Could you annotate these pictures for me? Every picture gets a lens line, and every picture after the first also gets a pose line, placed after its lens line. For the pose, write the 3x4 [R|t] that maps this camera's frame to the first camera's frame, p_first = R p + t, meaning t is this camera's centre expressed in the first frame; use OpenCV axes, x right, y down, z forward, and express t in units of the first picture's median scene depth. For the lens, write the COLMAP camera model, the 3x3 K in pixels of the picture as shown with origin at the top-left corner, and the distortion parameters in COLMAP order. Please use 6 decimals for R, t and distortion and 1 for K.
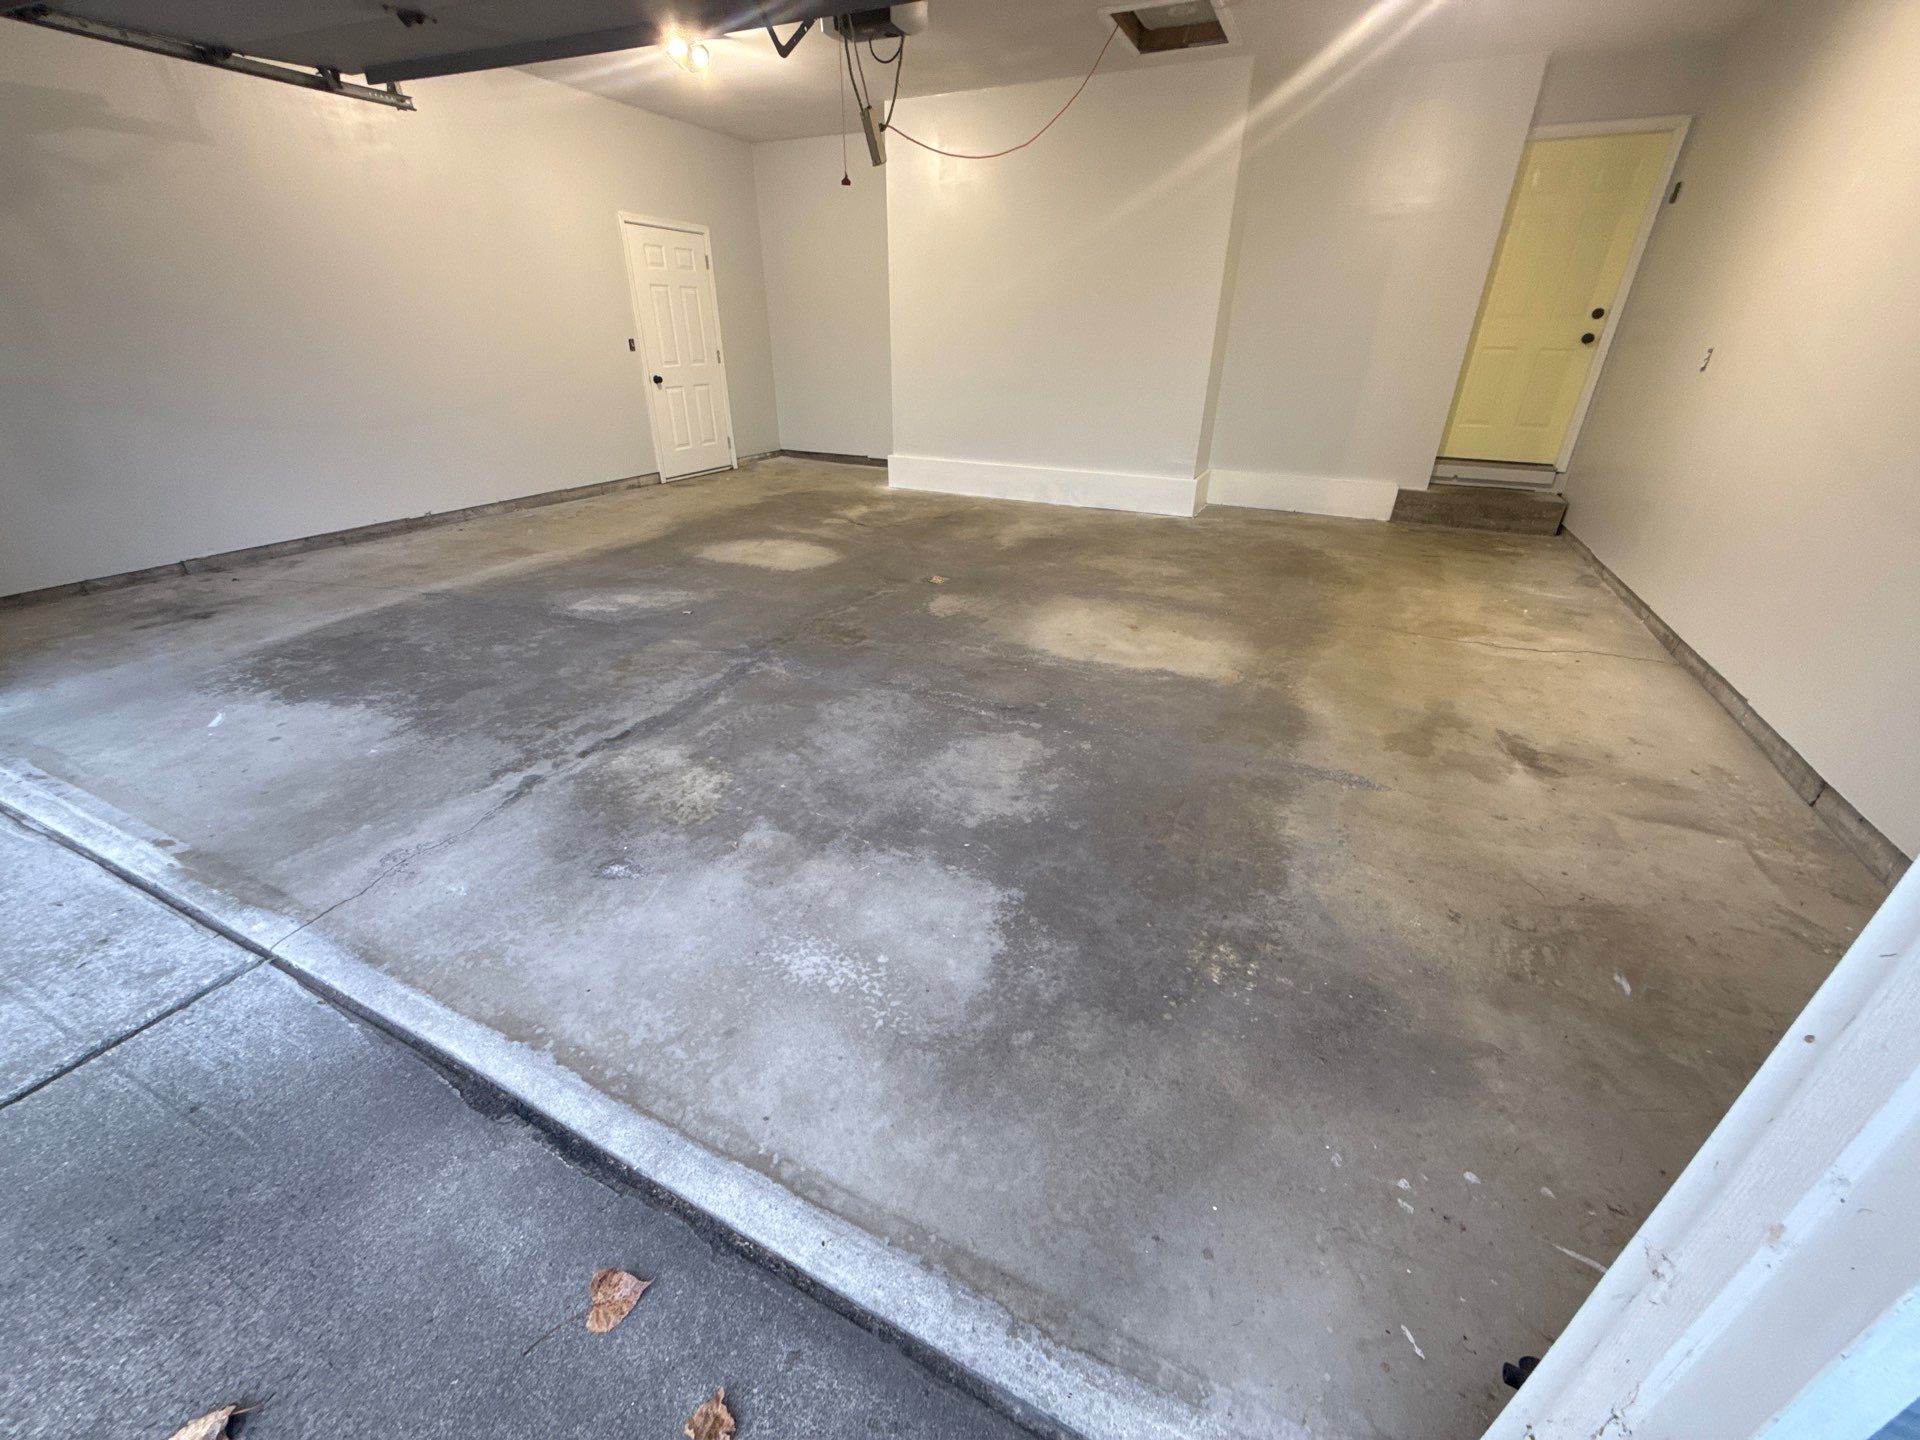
lens RADIAL K [[757.1, 0, 960.0], [0, 757.1, 720.0], [0, 0, 1]] dist [-0.000308, -0.000043]
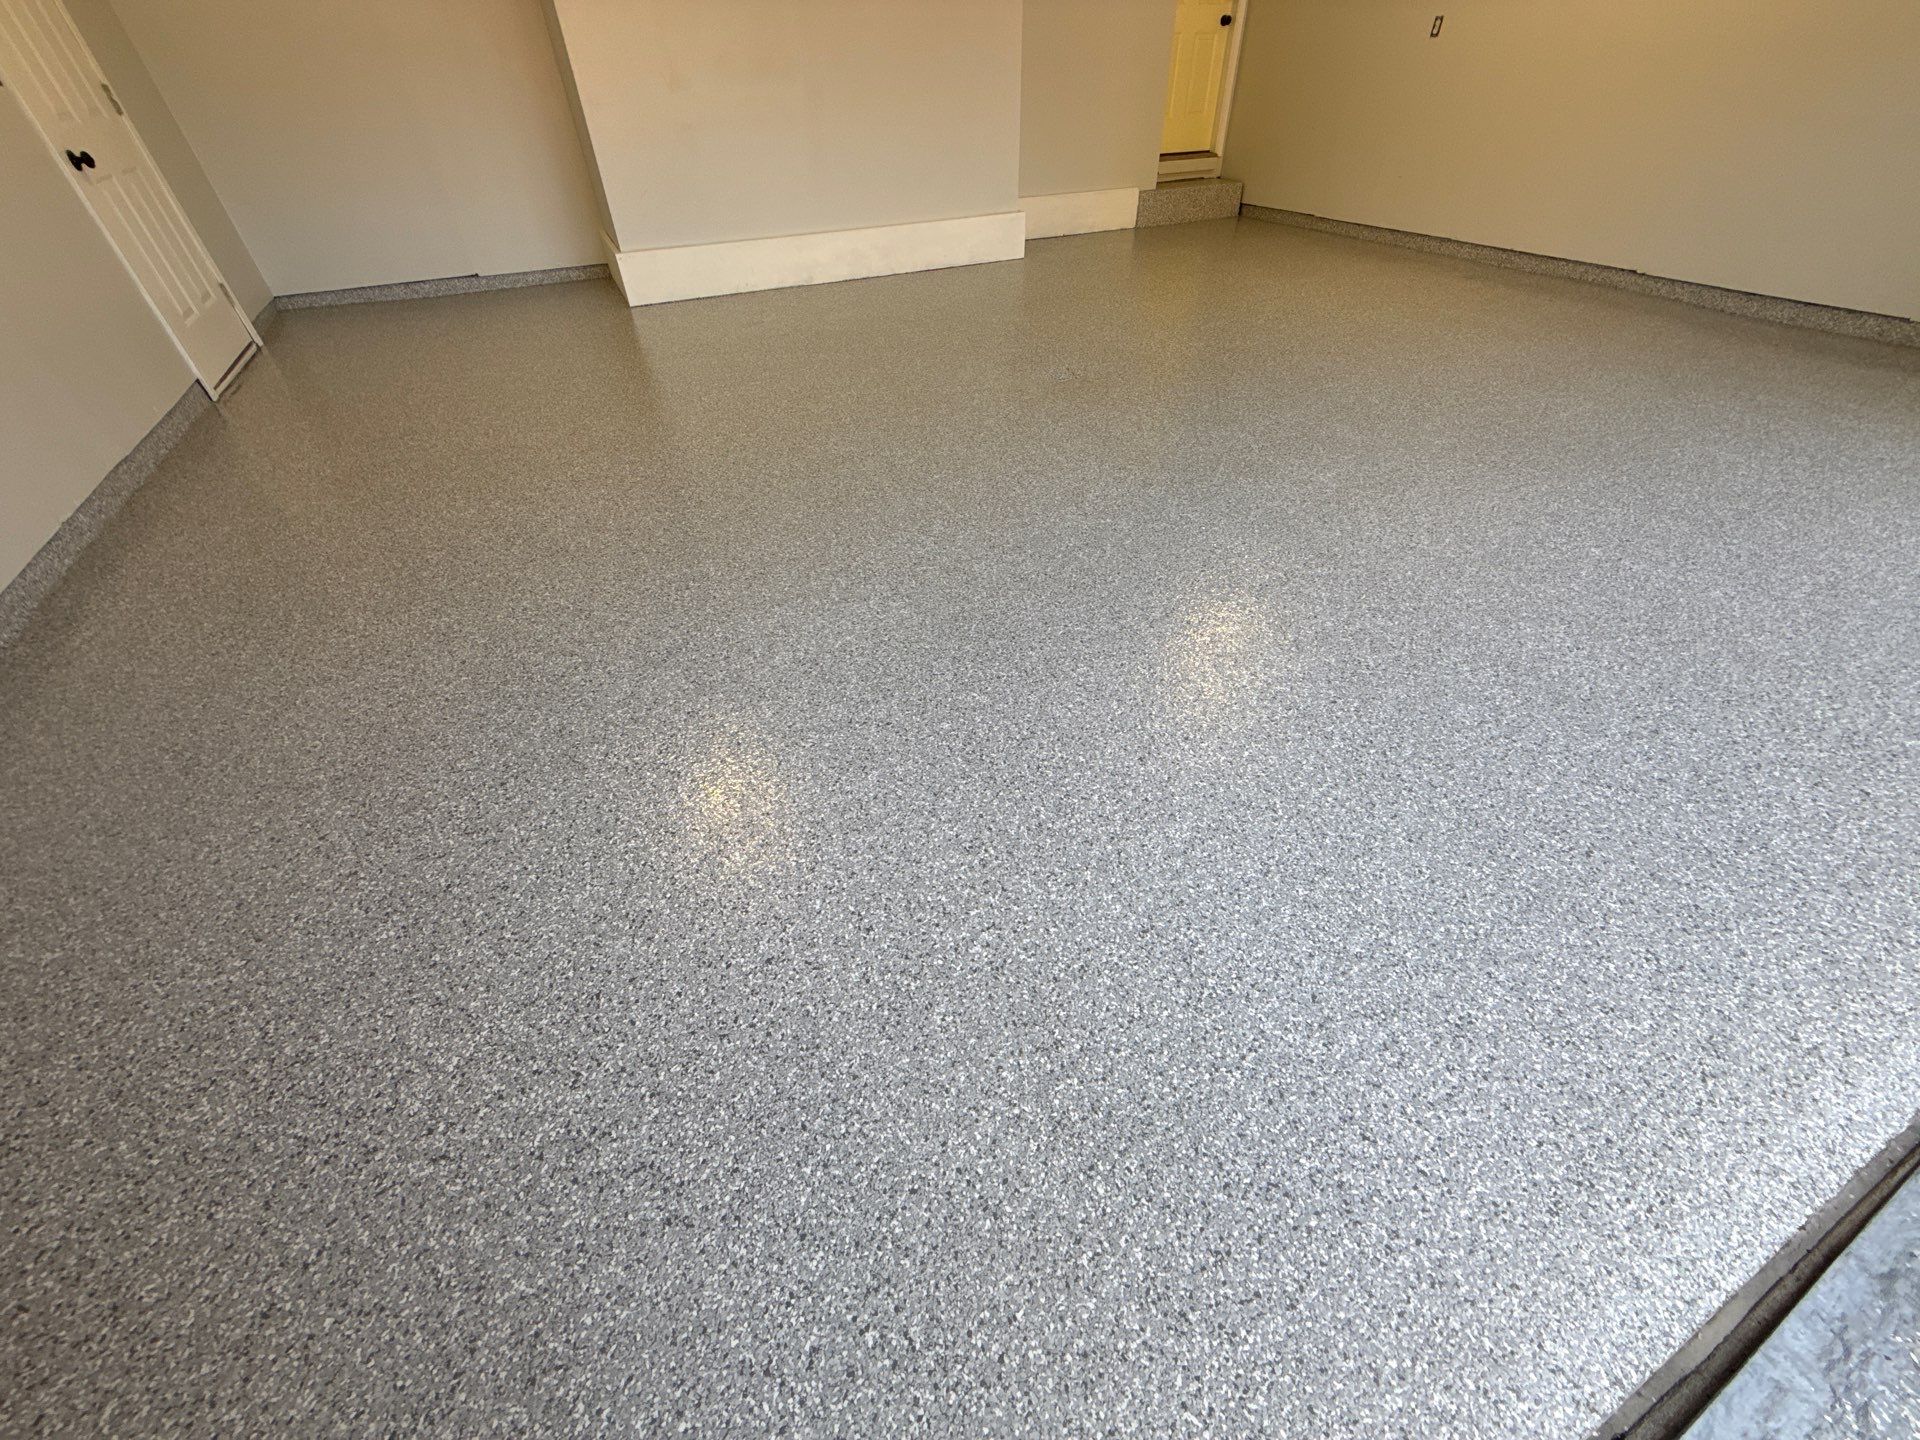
lens RADIAL K [[757.1, 0, 960.0], [0, 757.1, 720.0], [0, 0, 1]] dist [-0.000308, -0.000043]
pose [[0.626100, -0.531487, 0.570545, -0.919090], [0.378485, 0.846876, 0.373563, -0.263451], [-0.681725, -0.017946, 0.731389, 0.589721]]
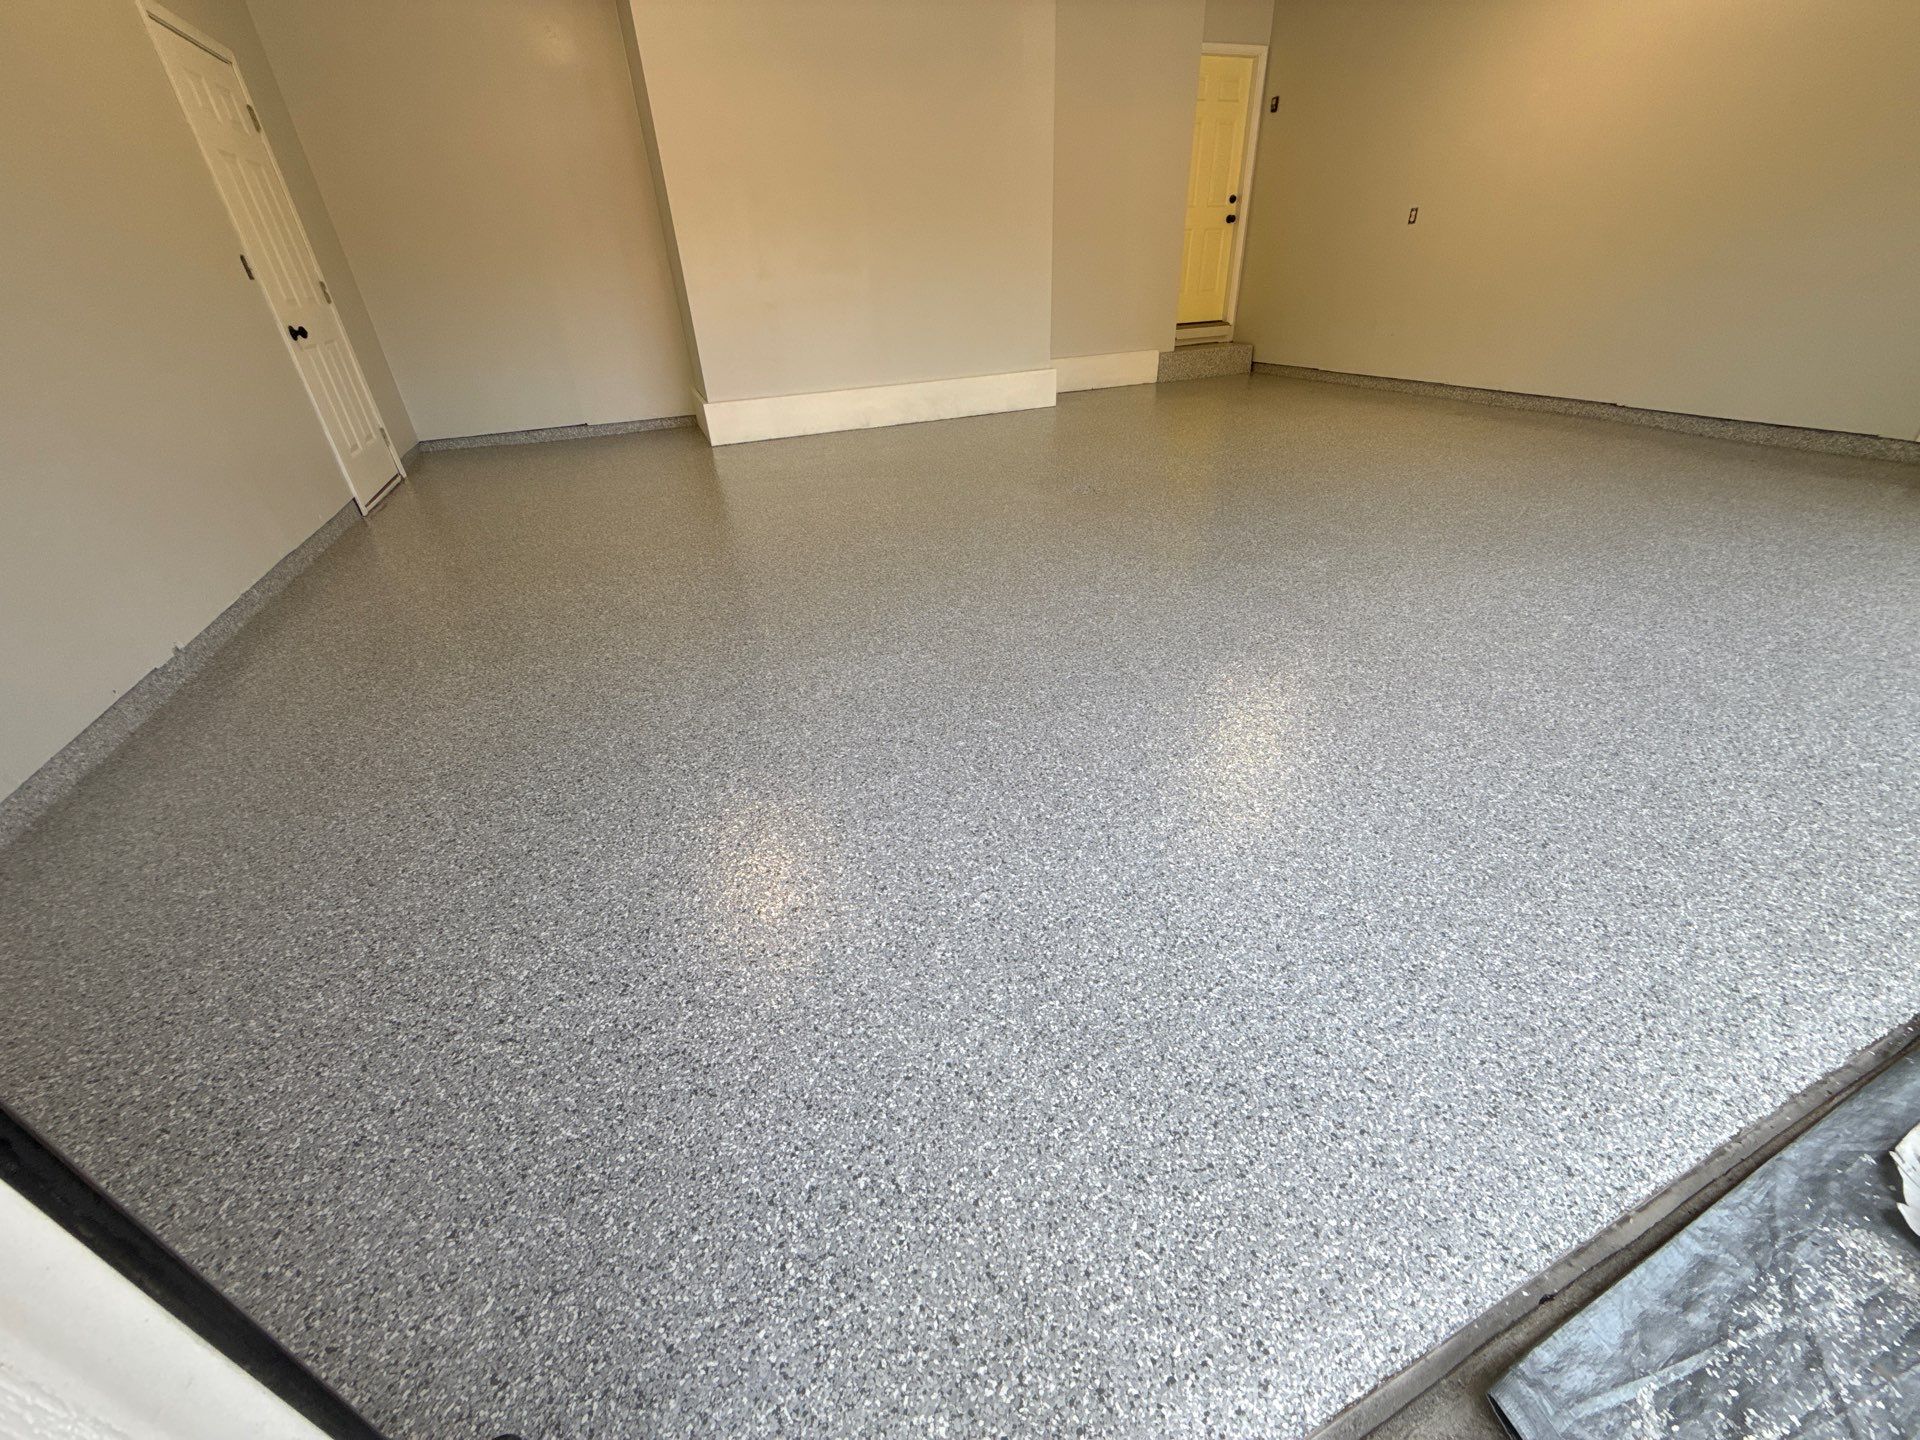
lens RADIAL K [[757.1, 0, 960.0], [0, 757.1, 720.0], [0, 0, 1]] dist [-0.000308, -0.000043]
pose [[0.668318, -0.415906, 0.616744, -0.978635], [0.381041, 0.903467, 0.196355, -0.210255], [-0.638873, 0.103777, 0.762281, 0.534076]]
